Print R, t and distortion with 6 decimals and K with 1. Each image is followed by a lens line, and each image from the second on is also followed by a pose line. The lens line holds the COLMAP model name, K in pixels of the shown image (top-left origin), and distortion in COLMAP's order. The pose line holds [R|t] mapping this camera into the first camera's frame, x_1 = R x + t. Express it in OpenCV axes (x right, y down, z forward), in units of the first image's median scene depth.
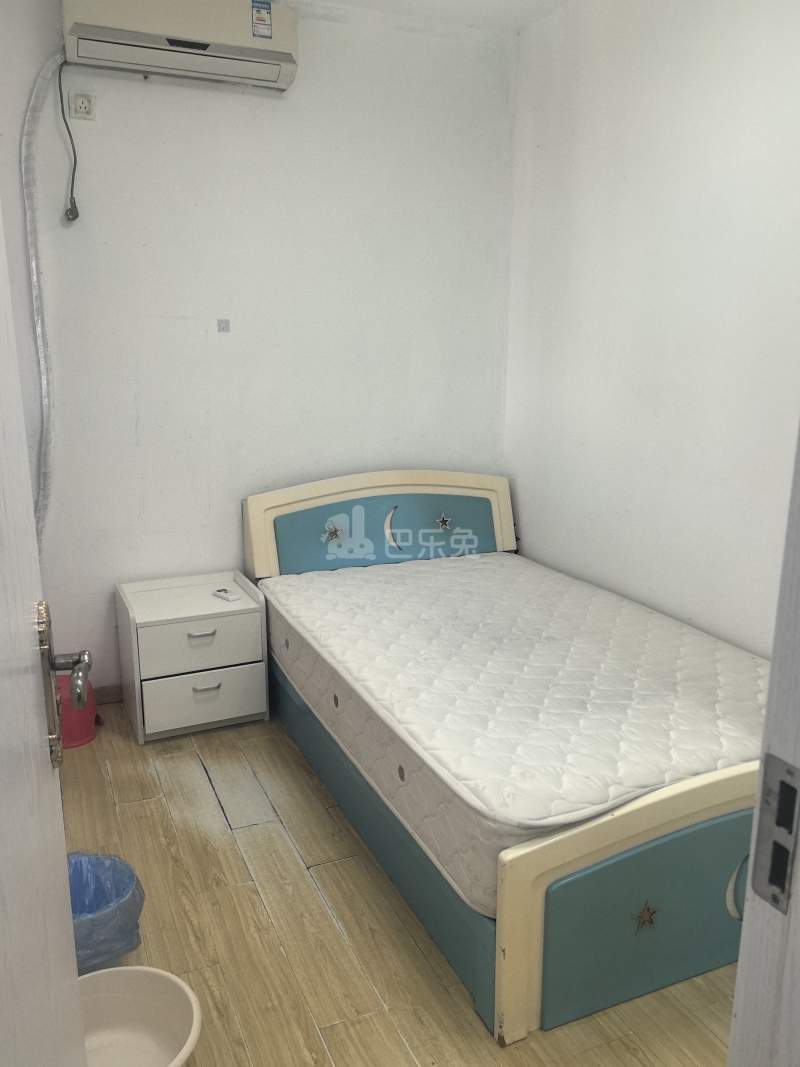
lens RADIAL K [[842.2, 0, 400.6], [0, 842.2, 528.6], [0, 0, 1]] dist [0.012360, -0.017455]
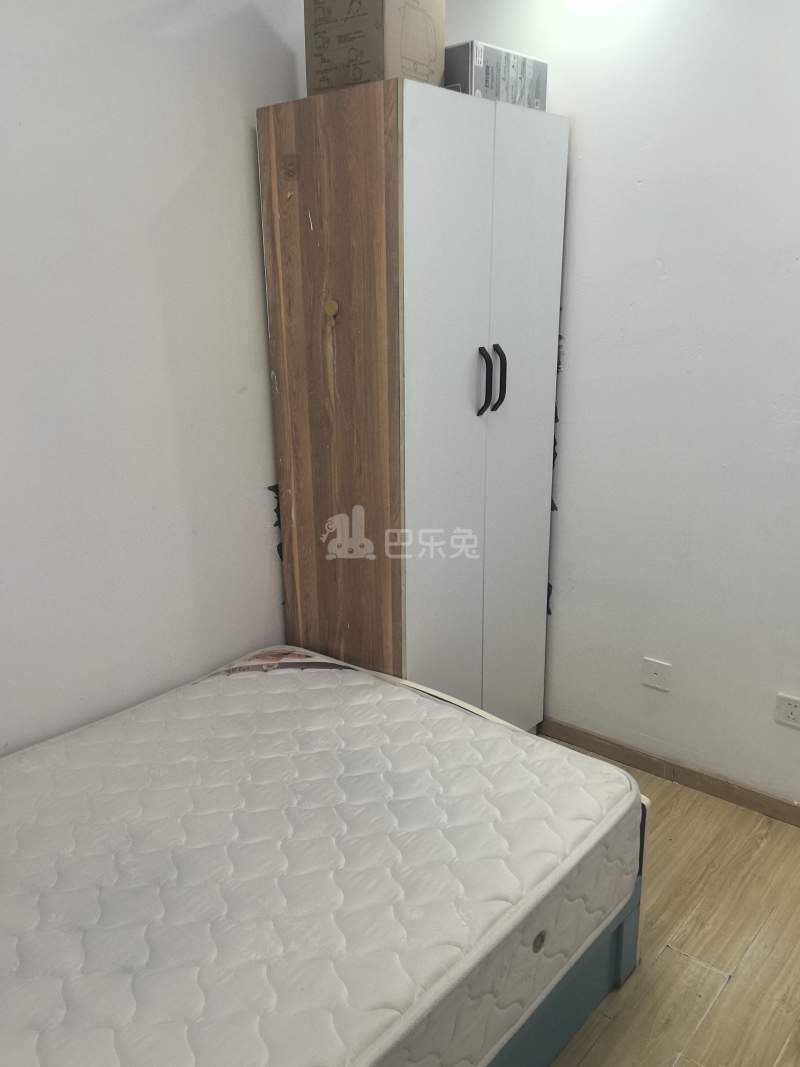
lens RADIAL K [[842.2, 0, 399.8], [0, 842.2, 534.2], [0, 0, 1]] dist [0.012360, -0.017455]
pose [[-0.410339, -0.246701, 0.877930, -0.372495], [0.225270, 0.905456, 0.359726, -0.236767], [-0.883672, 0.345380, -0.315969, 0.897215]]
